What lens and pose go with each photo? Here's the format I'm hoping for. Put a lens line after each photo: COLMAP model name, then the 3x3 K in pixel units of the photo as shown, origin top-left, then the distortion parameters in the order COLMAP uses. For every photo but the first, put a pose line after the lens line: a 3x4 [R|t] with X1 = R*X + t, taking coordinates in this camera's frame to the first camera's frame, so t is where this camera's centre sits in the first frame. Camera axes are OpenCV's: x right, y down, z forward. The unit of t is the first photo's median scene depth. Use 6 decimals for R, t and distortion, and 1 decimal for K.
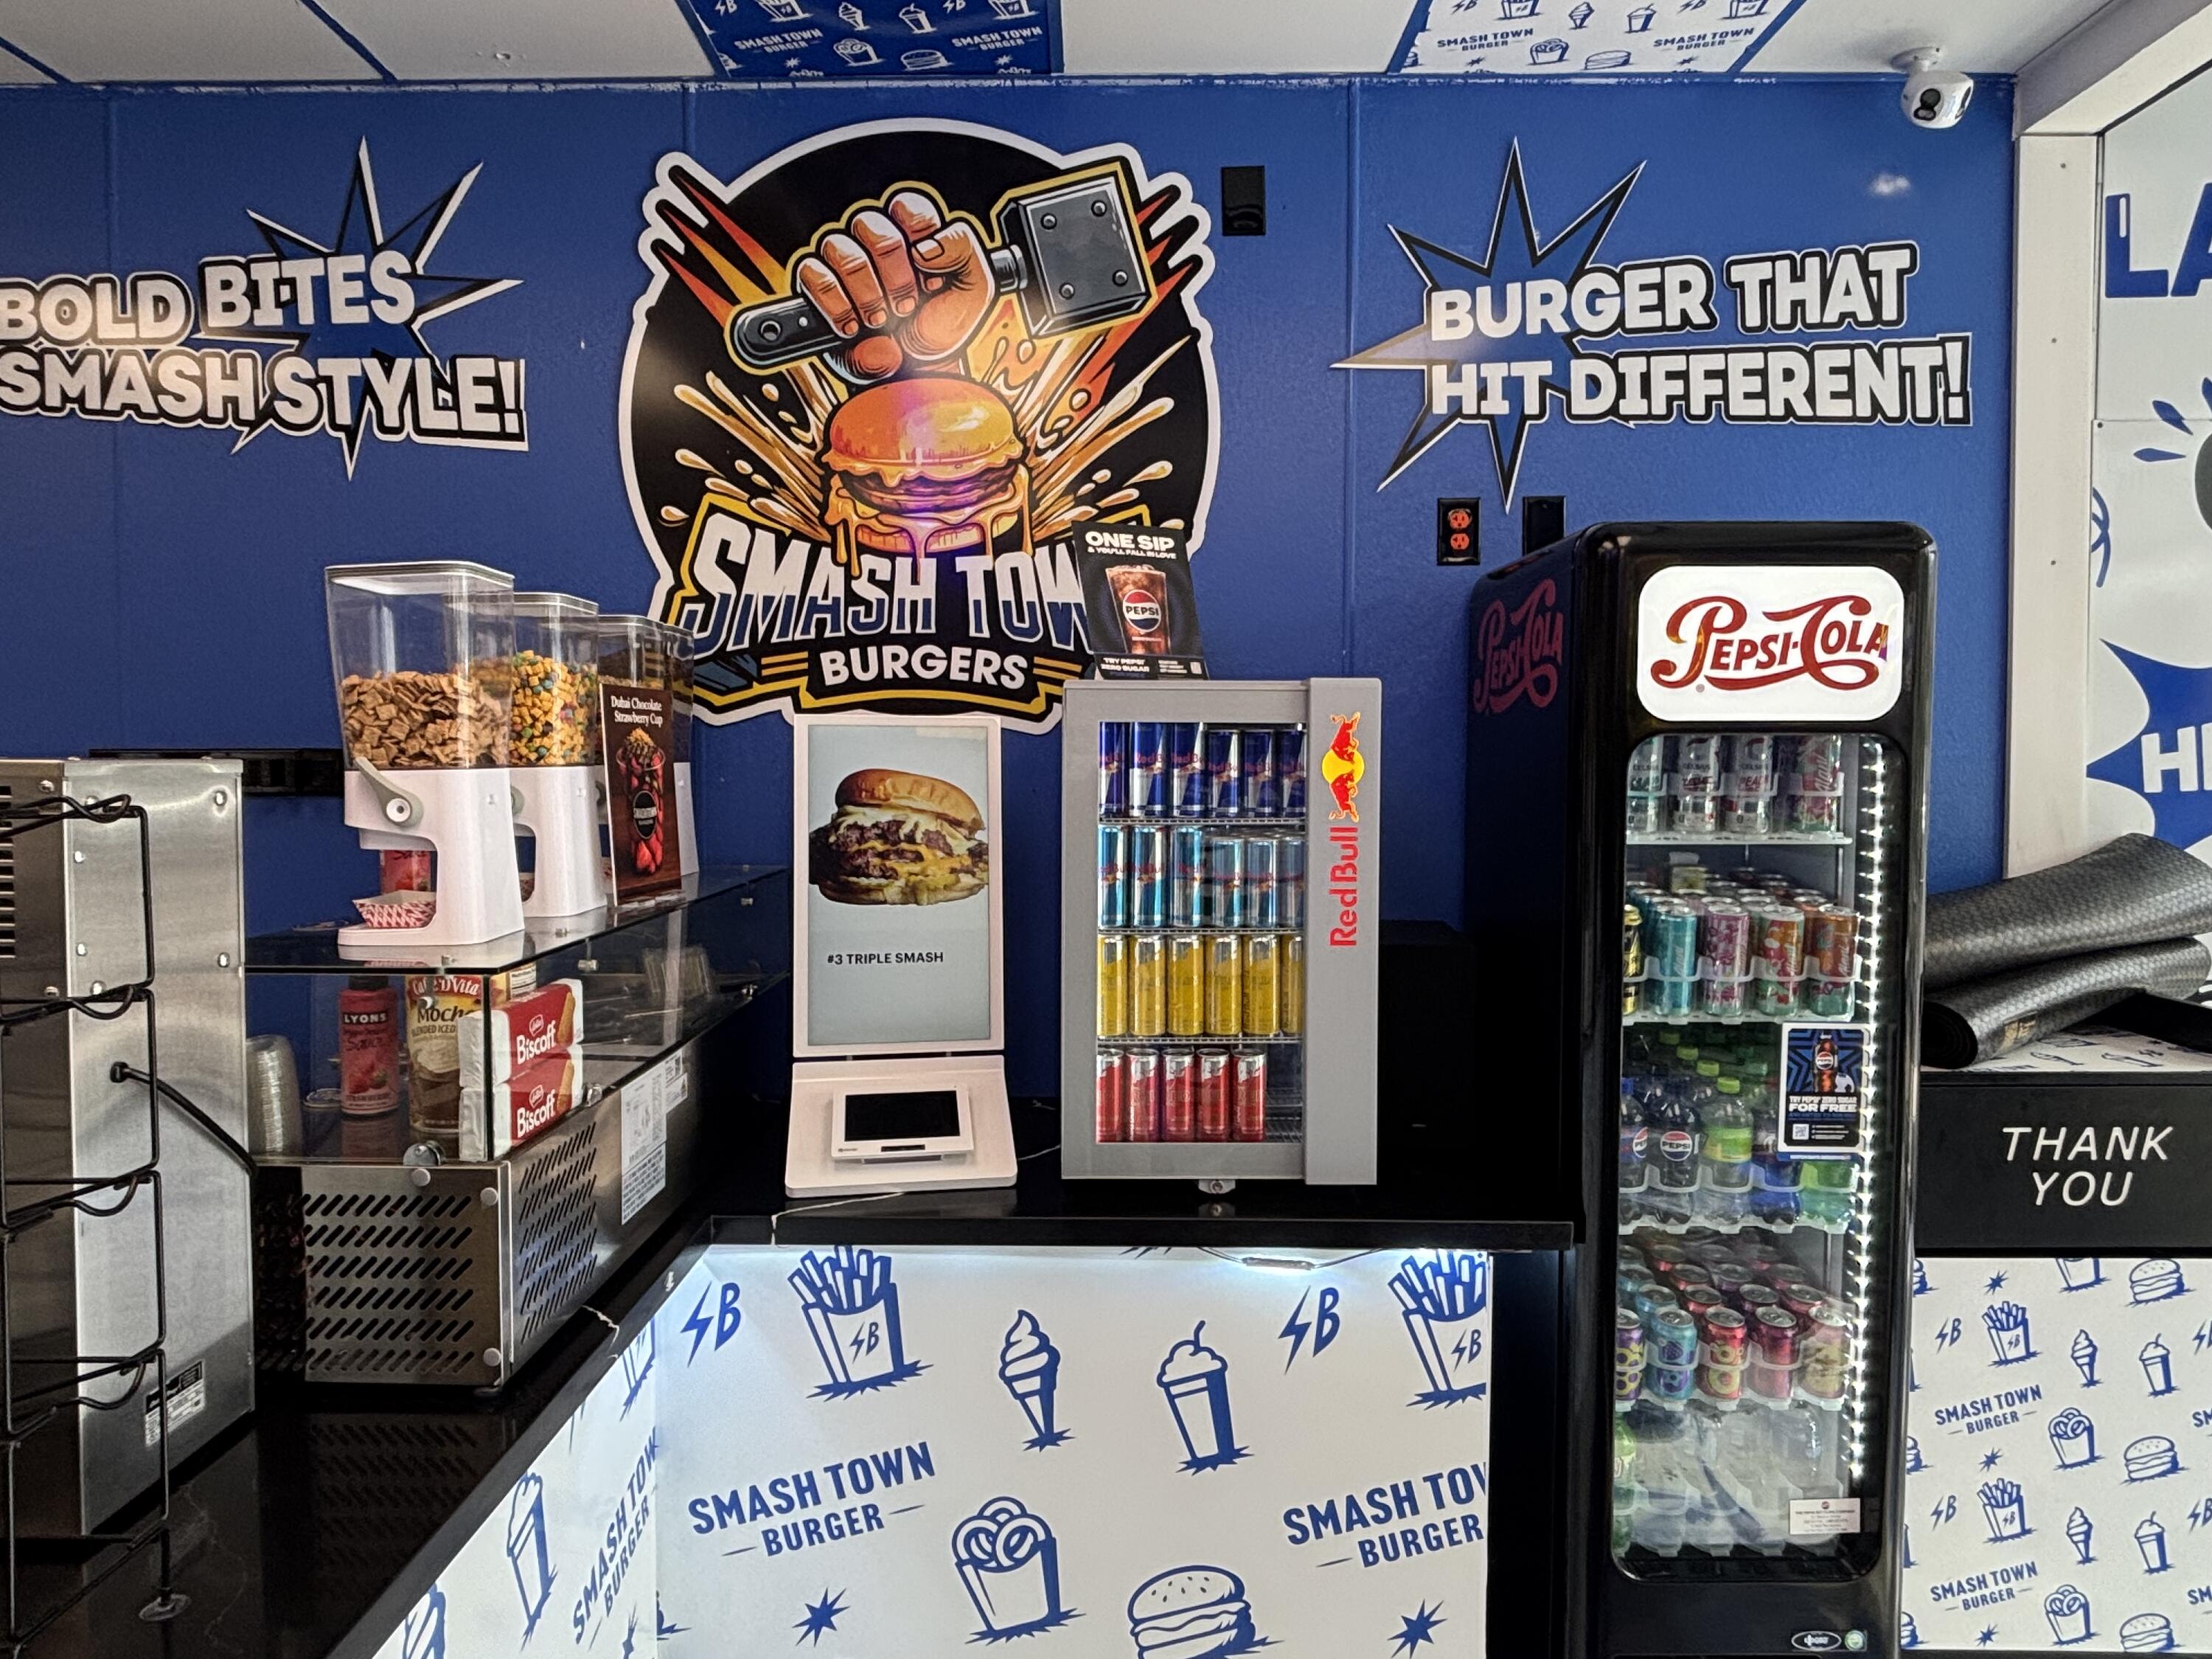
lens RADIAL K [[1367.1, 0, 1097.8], [0, 1367.1, 812.0], [0, 0, 1]] dist [0.013431, -0.023690]
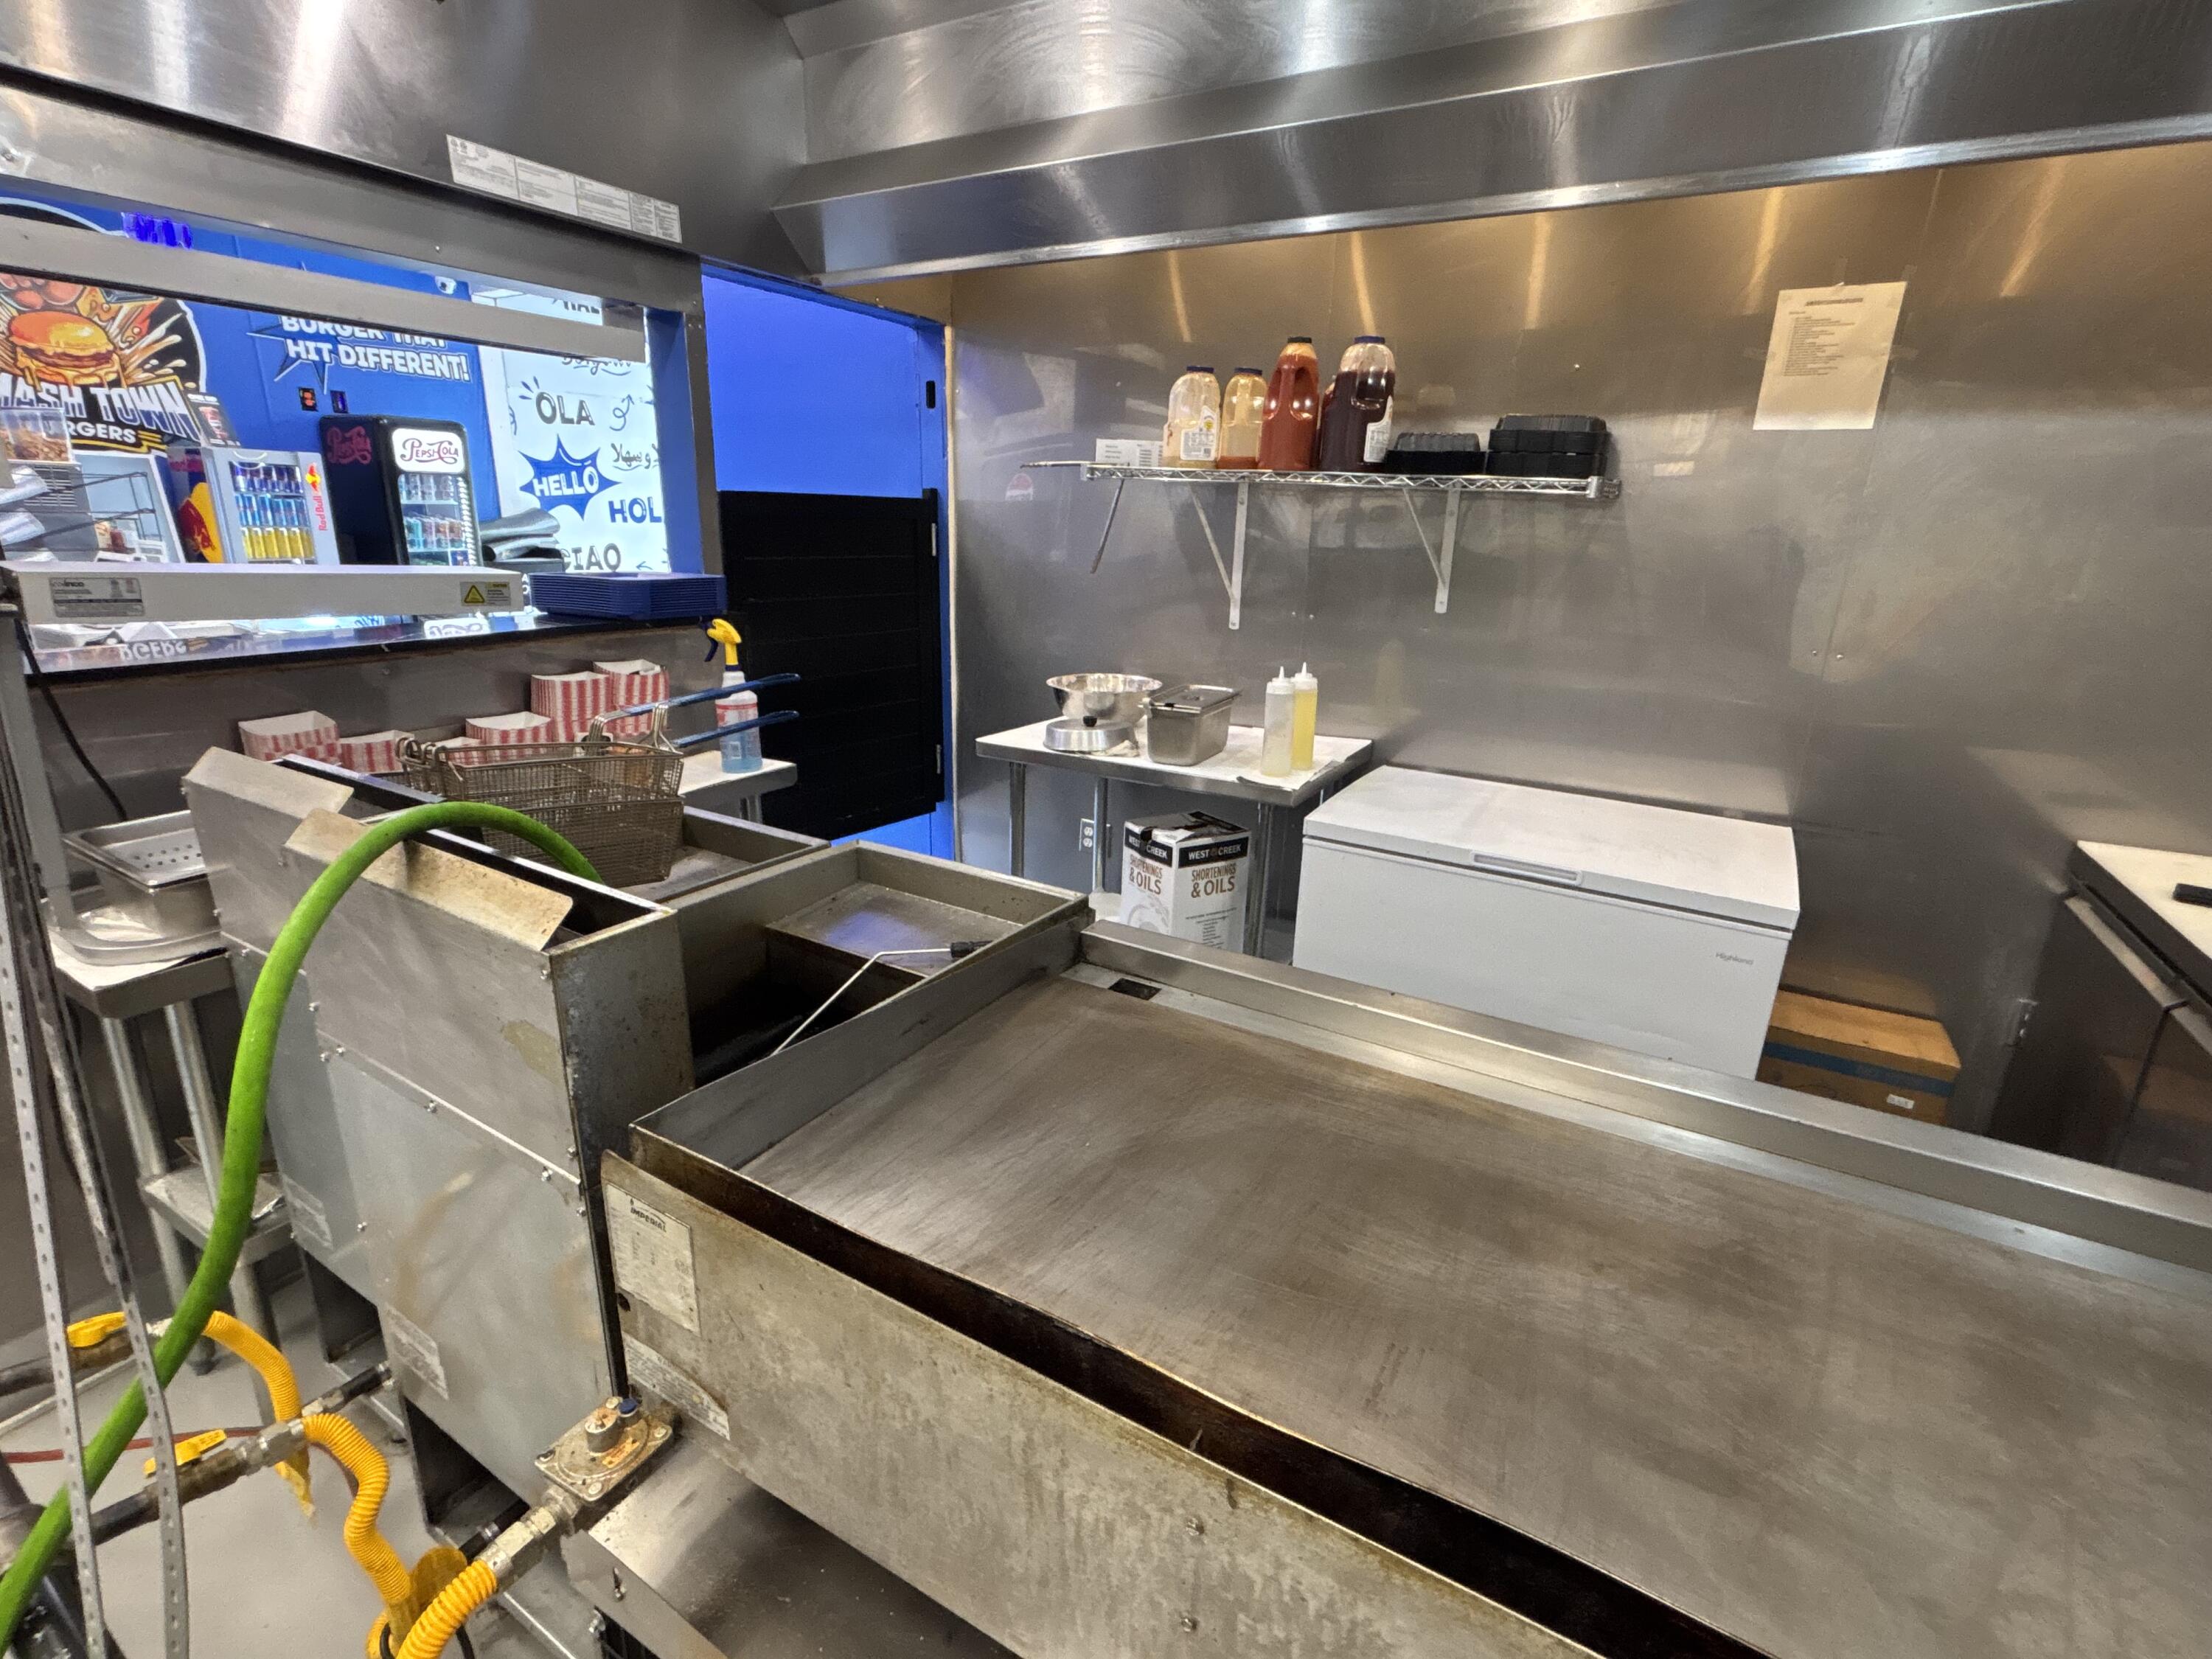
lens RADIAL K [[1016.7, 0, 1110.6], [0, 1016.7, 815.8], [0, 0, 1]] dist [-0.005015, 0.001947]
pose [[0.476769, -0.236083, 0.846733, -1.021142], [-0.001438, 0.963049, 0.269323, 0.079347], [-0.879027, -0.129622, 0.458812, -1.739717]]
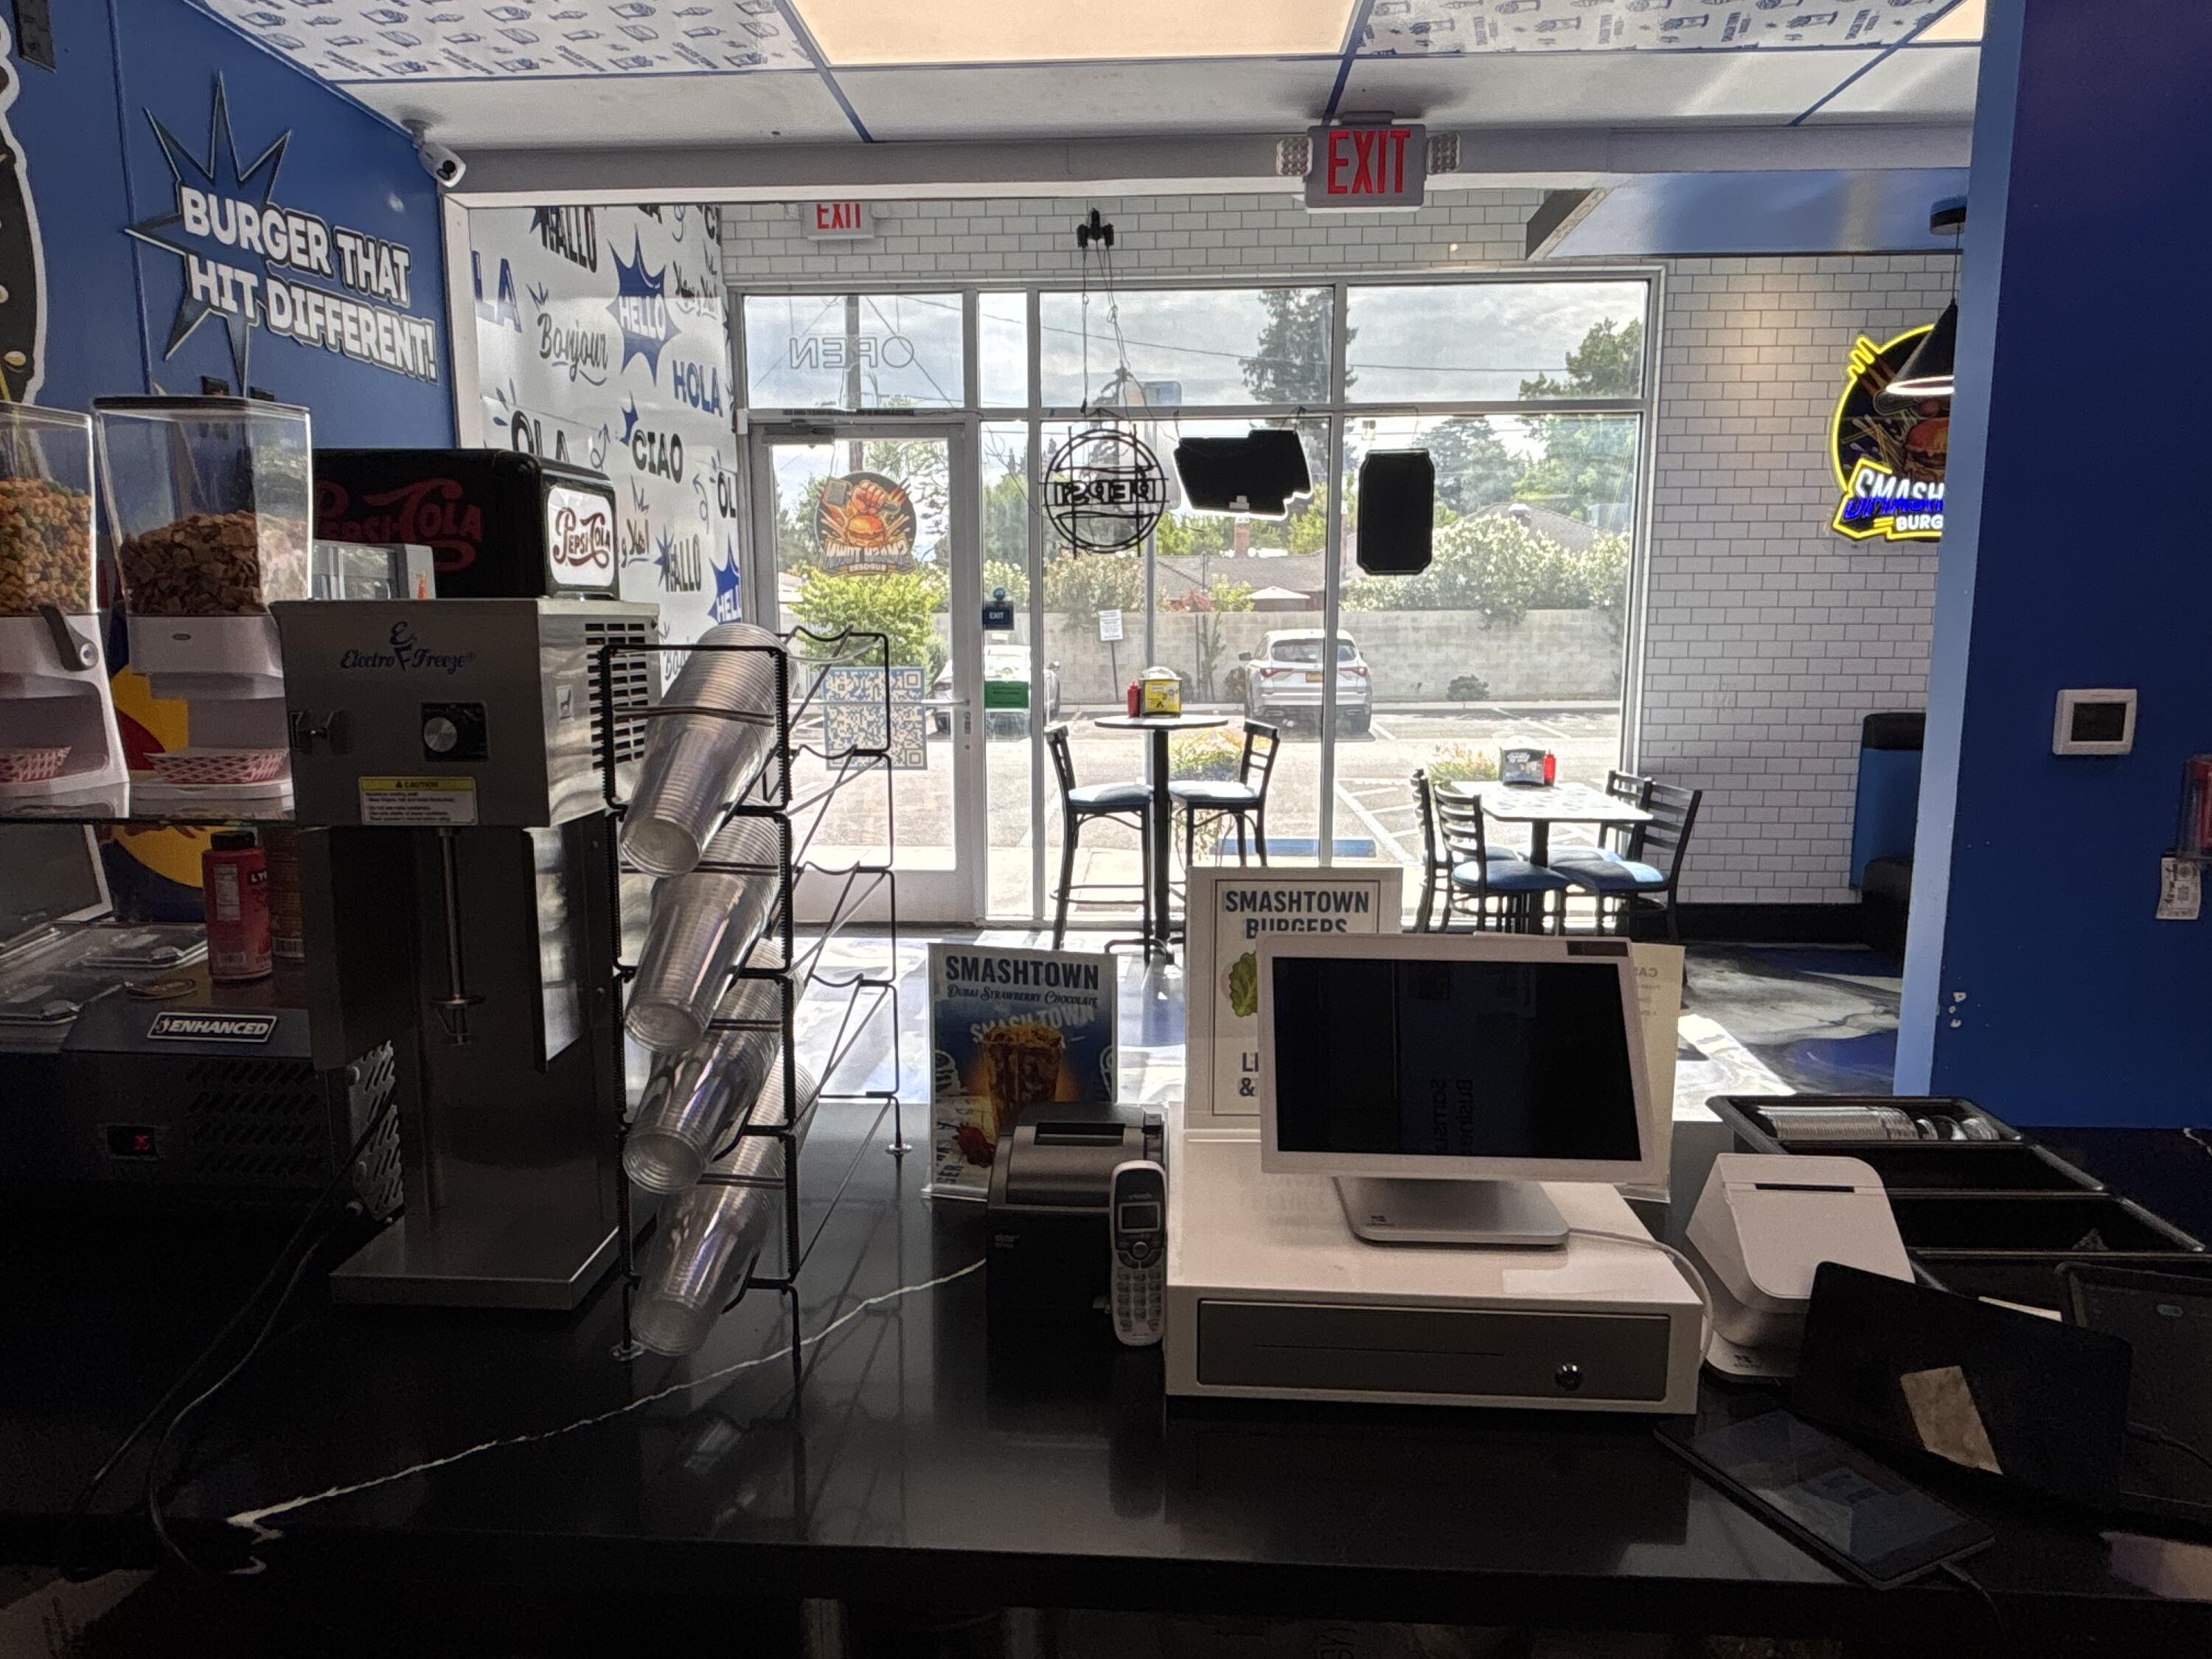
lens RADIAL K [[1367.1, 0, 1085.4], [0, 1367.1, 836.0], [0, 0, 1]] dist [0.013431, -0.023690]
pose [[0.049119, -0.161450, 0.985658, -0.901828], [0.039376, 0.986395, 0.159608, -0.004703], [-0.998016, 0.030971, 0.054808, 0.218583]]
